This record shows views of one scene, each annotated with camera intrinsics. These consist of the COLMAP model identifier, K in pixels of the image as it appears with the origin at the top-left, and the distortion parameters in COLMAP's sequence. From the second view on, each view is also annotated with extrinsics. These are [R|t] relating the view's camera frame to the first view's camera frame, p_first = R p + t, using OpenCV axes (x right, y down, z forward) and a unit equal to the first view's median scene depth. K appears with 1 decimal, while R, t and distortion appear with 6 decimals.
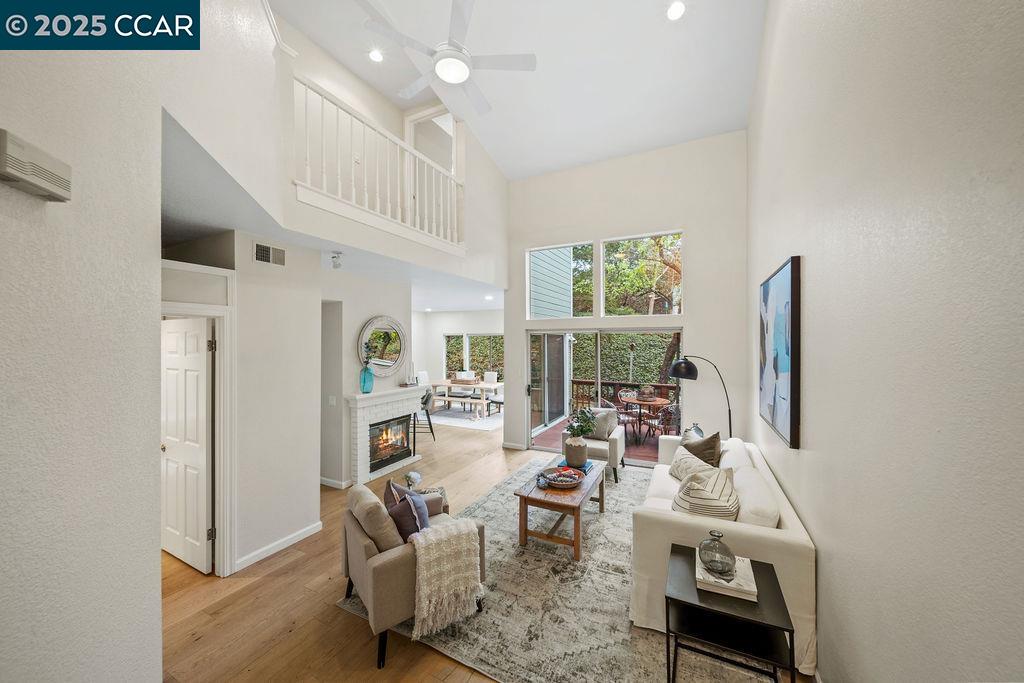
lens RADIAL K [[368.7, 0, 510.3], [0, 368.7, 341.6], [0, 0, 1]] dist [0.001626, -0.000040]
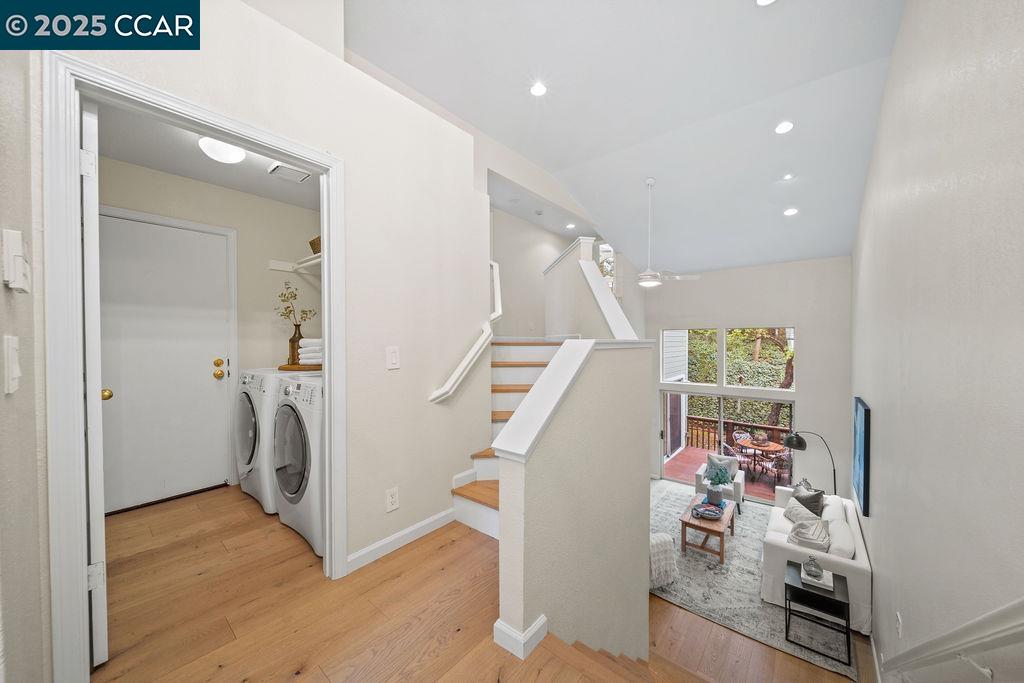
lens RADIAL K [[368.7, 0, 510.3], [0, 368.7, 341.6], [0, 0, 1]] dist [0.001626, -0.000040]
pose [[0.975873, 0.002615, -0.218322, -0.382151], [-0.001637, 0.999988, 0.004660, -0.411614], [0.218331, -0.004191, 0.975866, -0.818837]]
